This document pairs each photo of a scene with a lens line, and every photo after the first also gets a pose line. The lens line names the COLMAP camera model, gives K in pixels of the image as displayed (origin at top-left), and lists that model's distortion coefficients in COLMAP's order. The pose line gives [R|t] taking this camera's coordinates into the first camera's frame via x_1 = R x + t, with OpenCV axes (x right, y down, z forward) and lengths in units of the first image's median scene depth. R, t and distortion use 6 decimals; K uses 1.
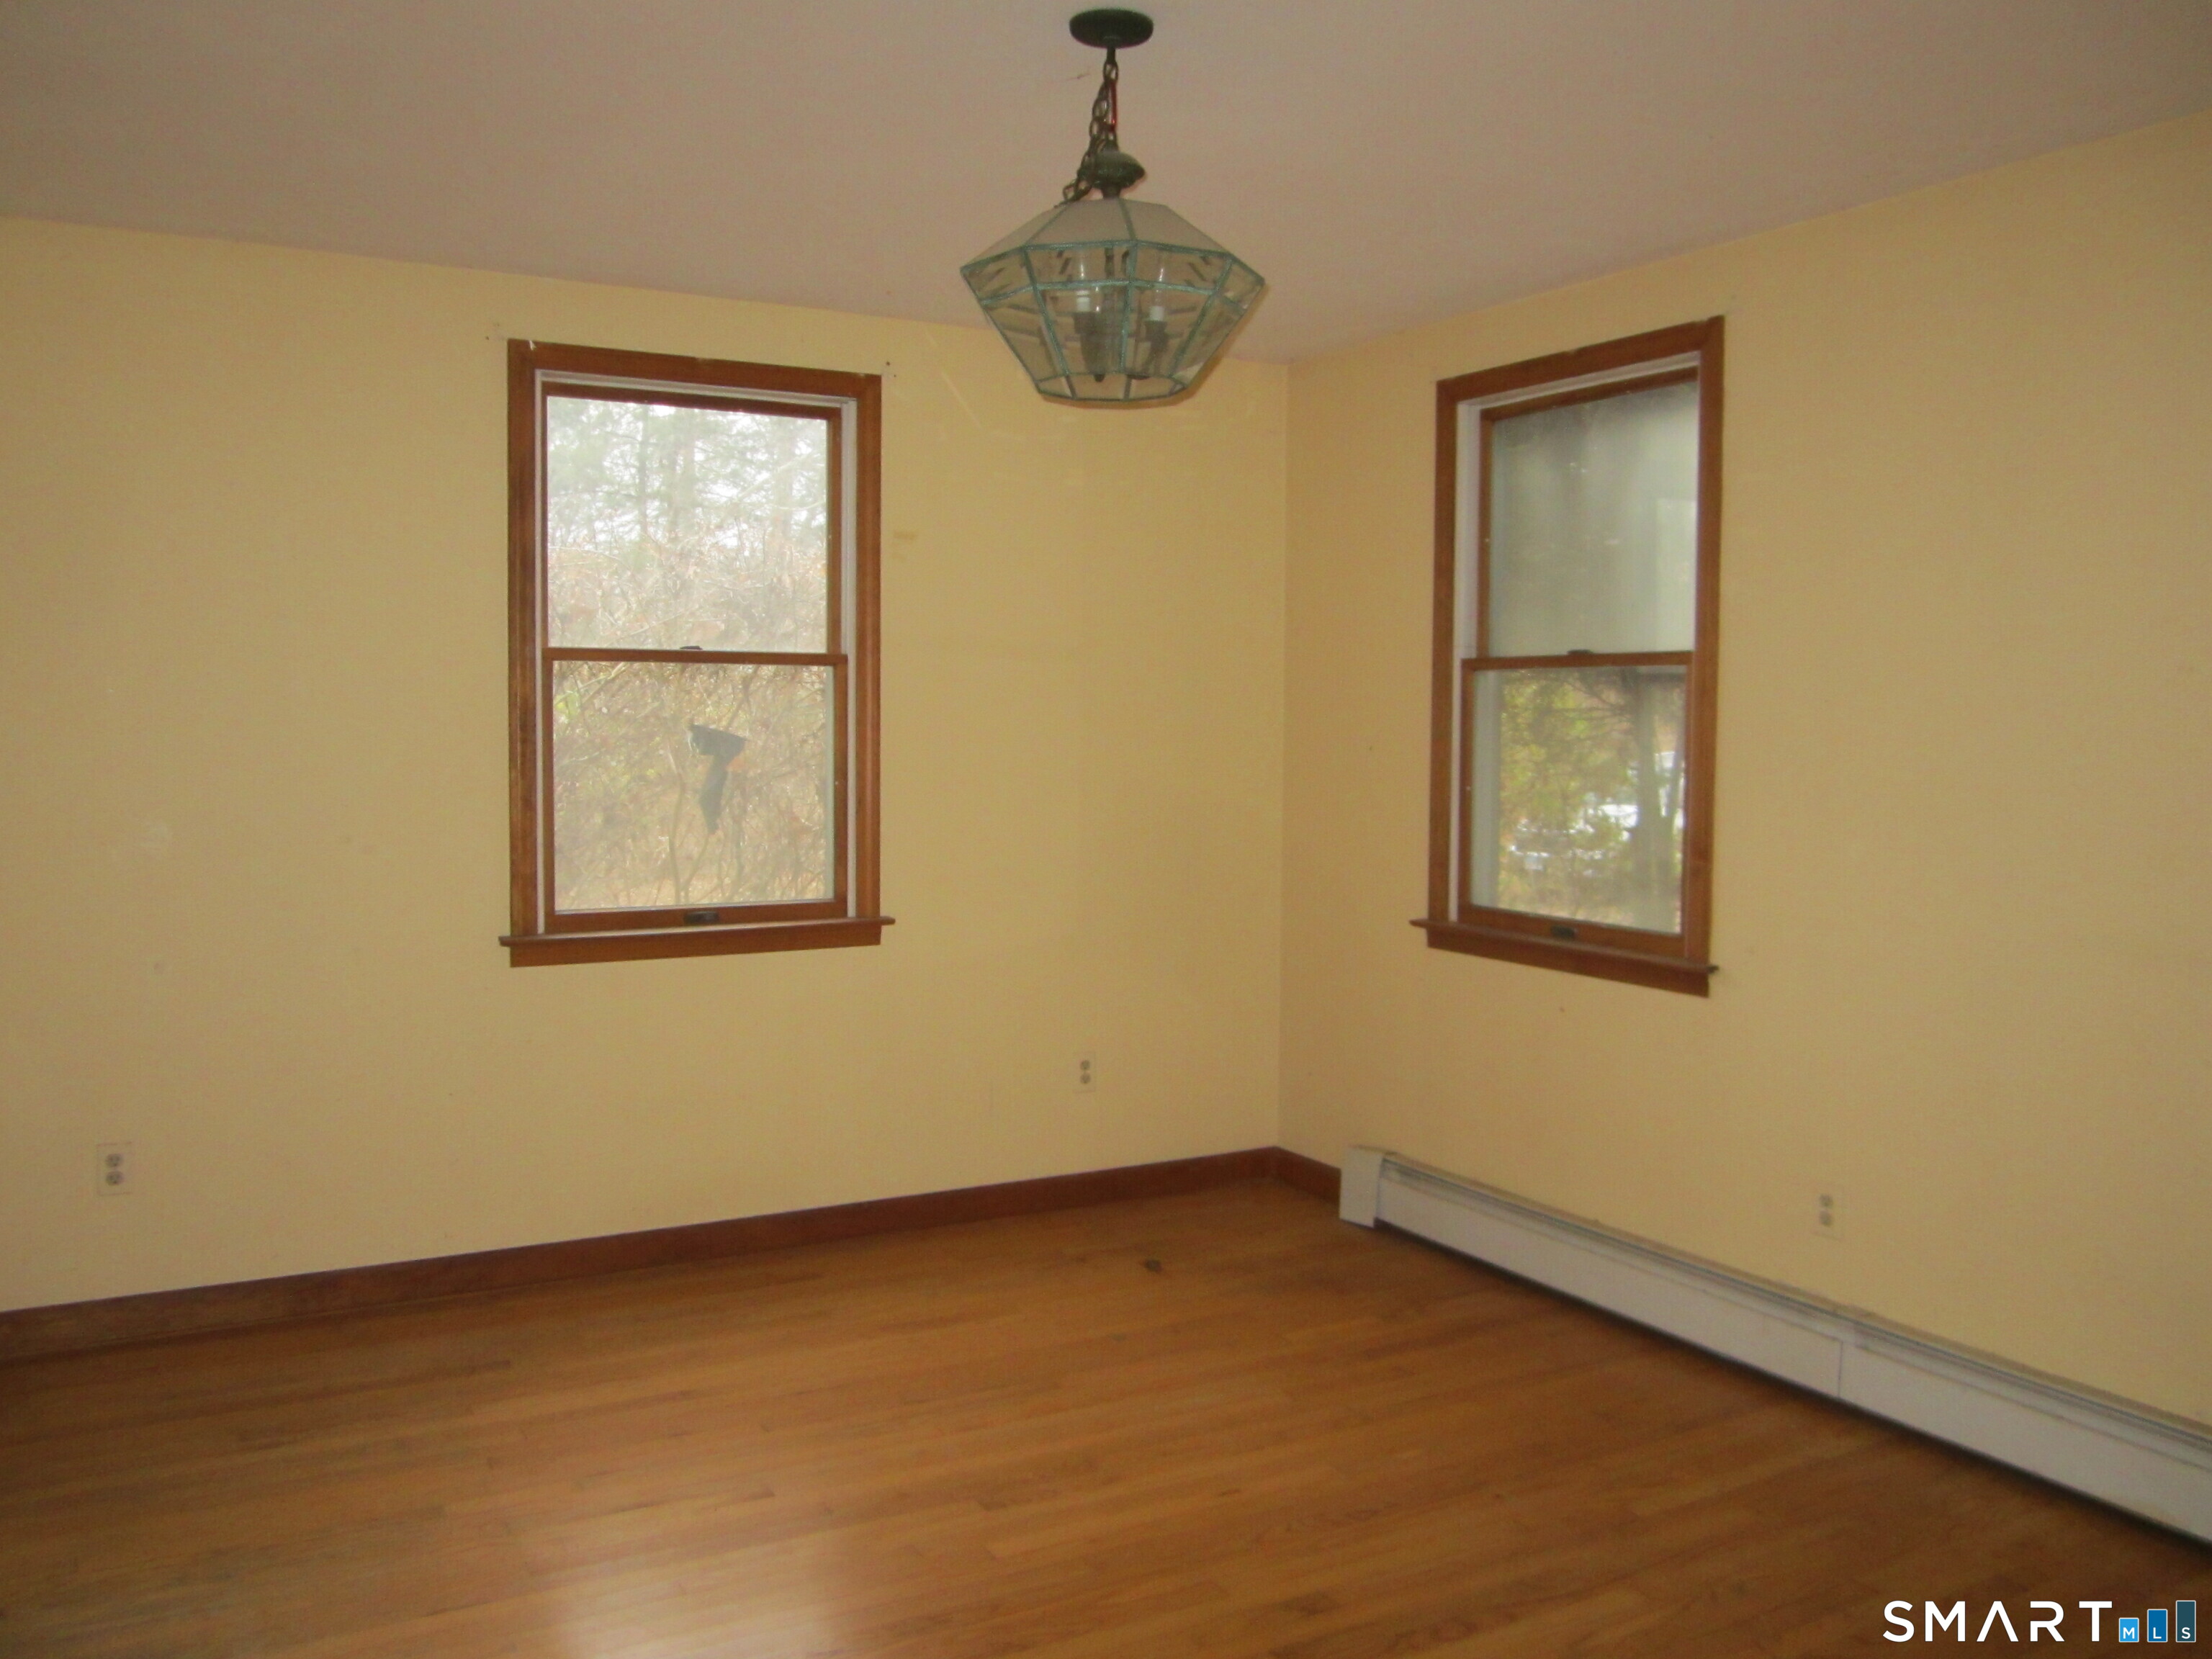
lens RADIAL K [[1797.6, 0, 1106.0], [0, 1797.6, 829.5], [0, 0, 1]] dist [-0.055620, 0.017050]
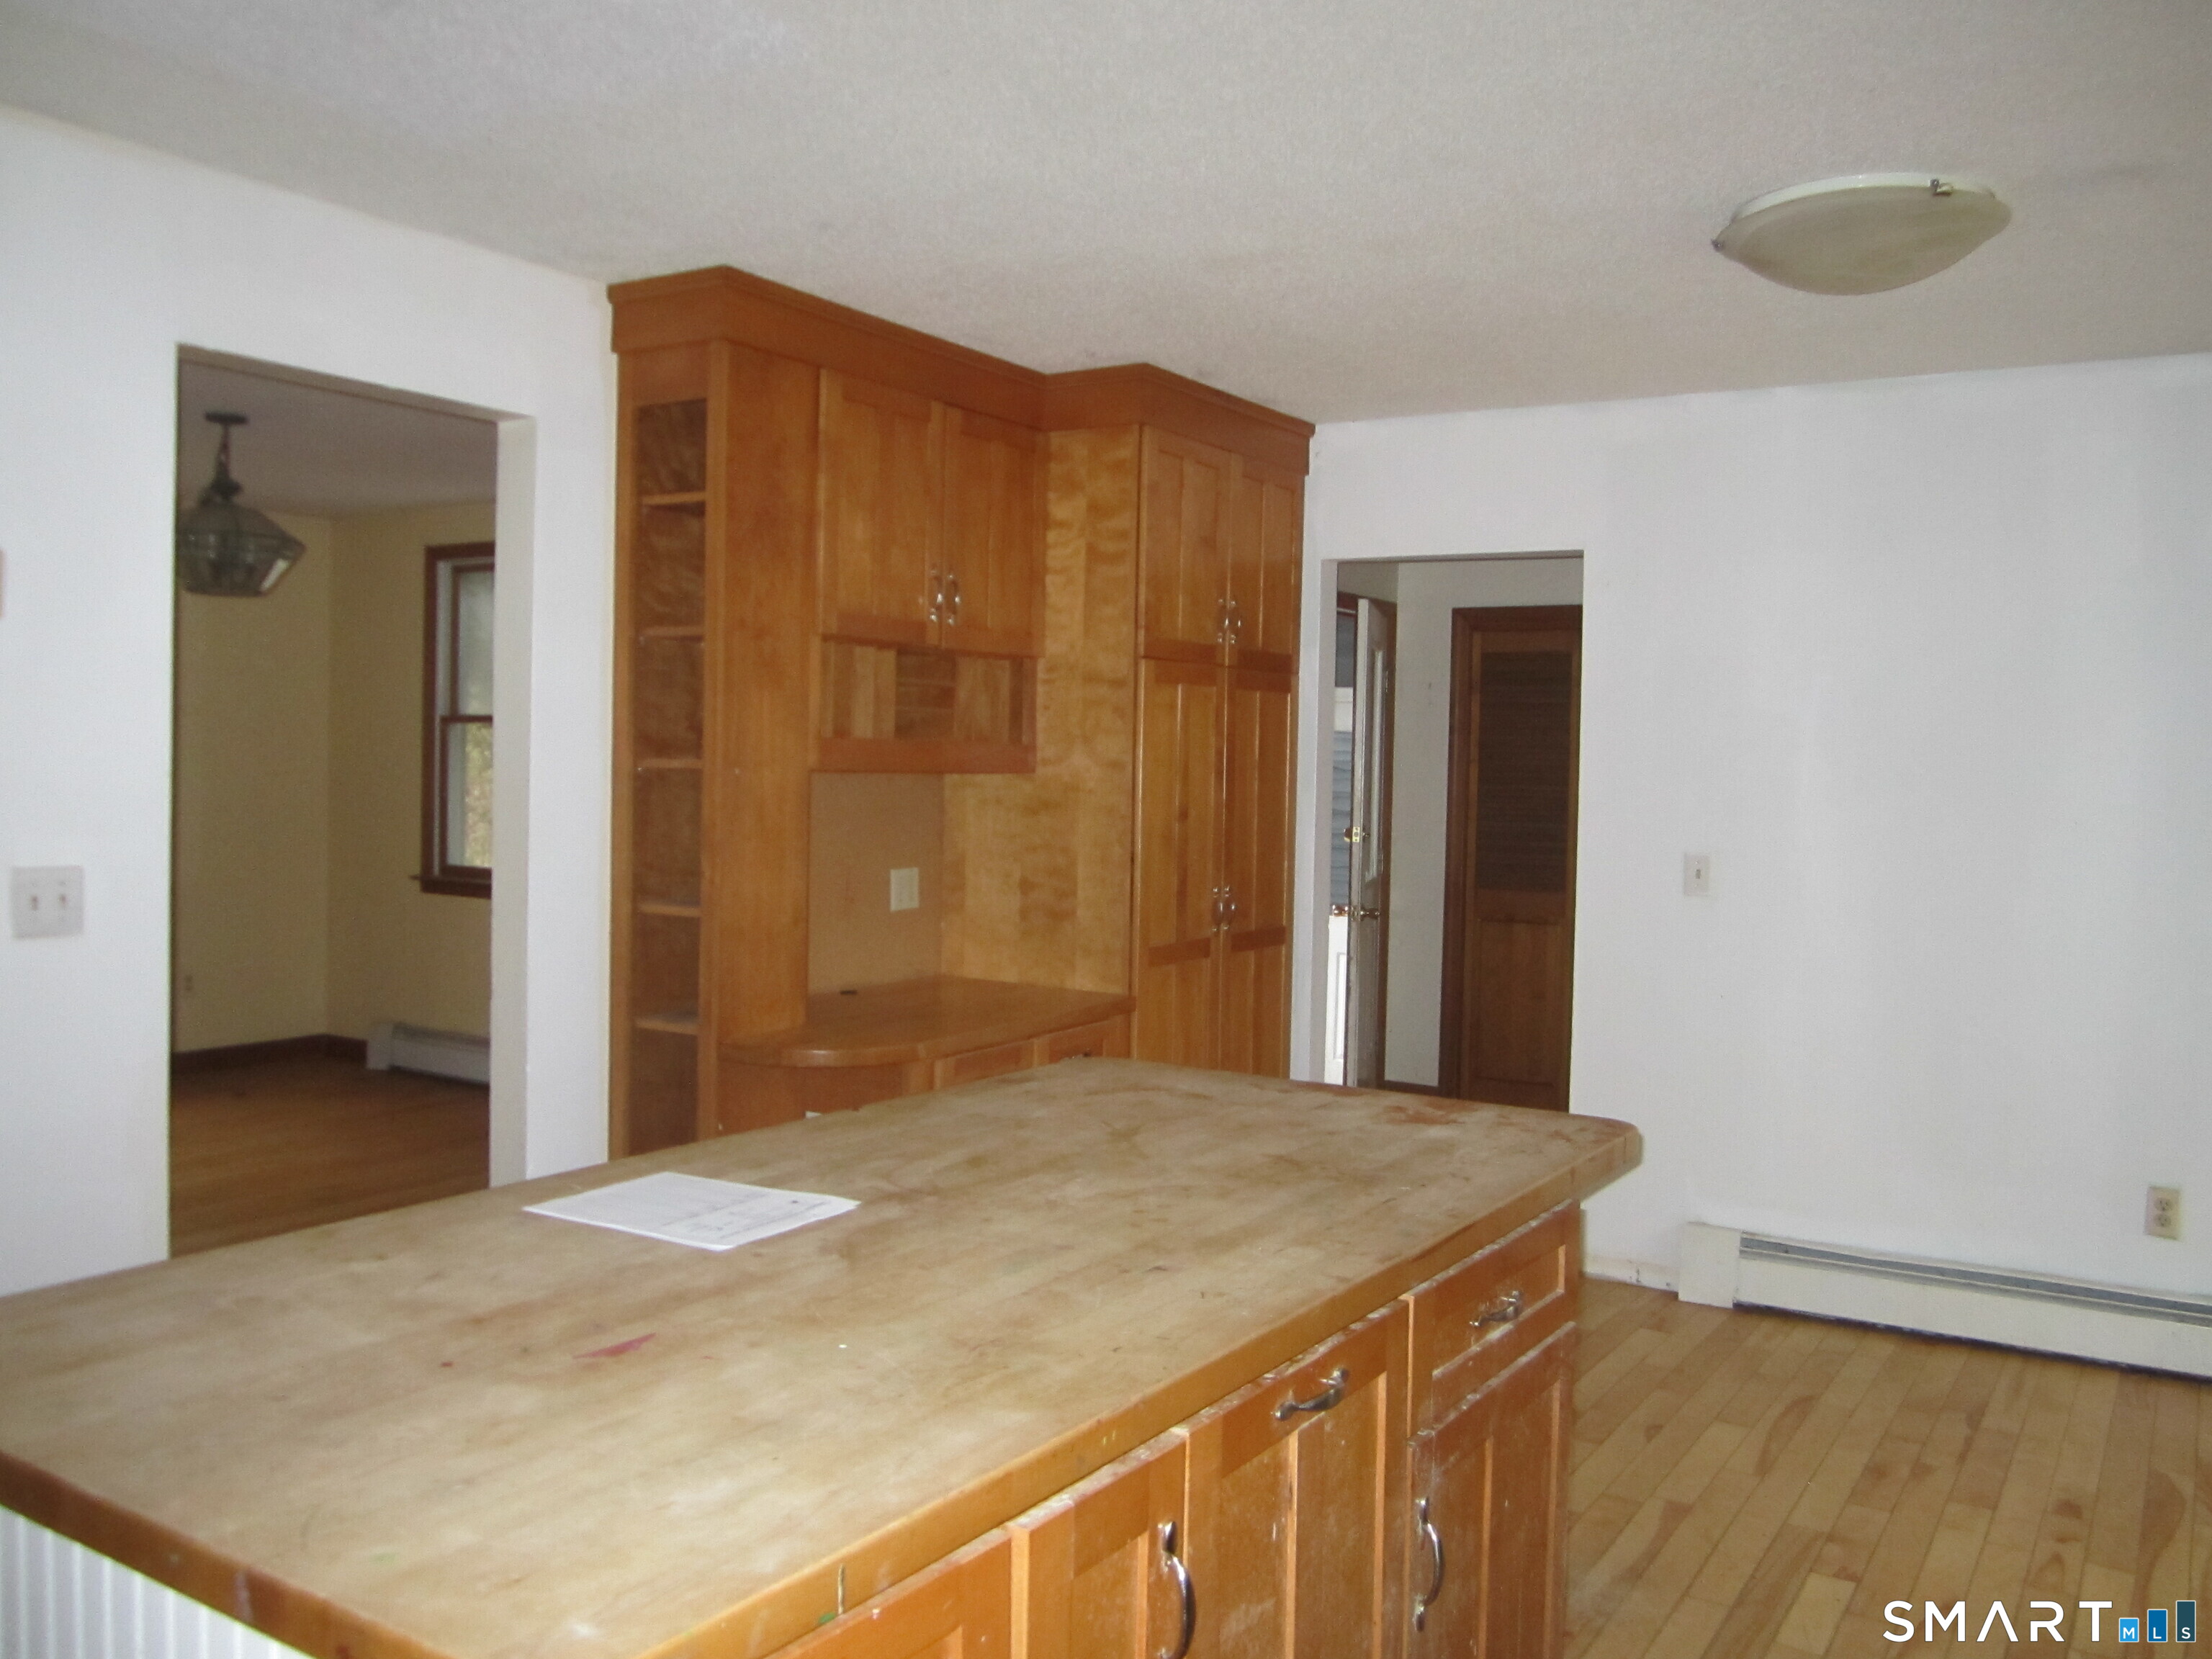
lens RADIAL K [[1797.6, 0, 1106.0], [0, 1797.6, 829.5], [0, 0, 1]] dist [-0.055620, 0.017050]
pose [[0.879070, -0.003475, 0.476679, -0.045936], [0.012258, 0.999808, -0.015316, 0.042159], [-0.476534, 0.019307, 0.878944, -0.734113]]
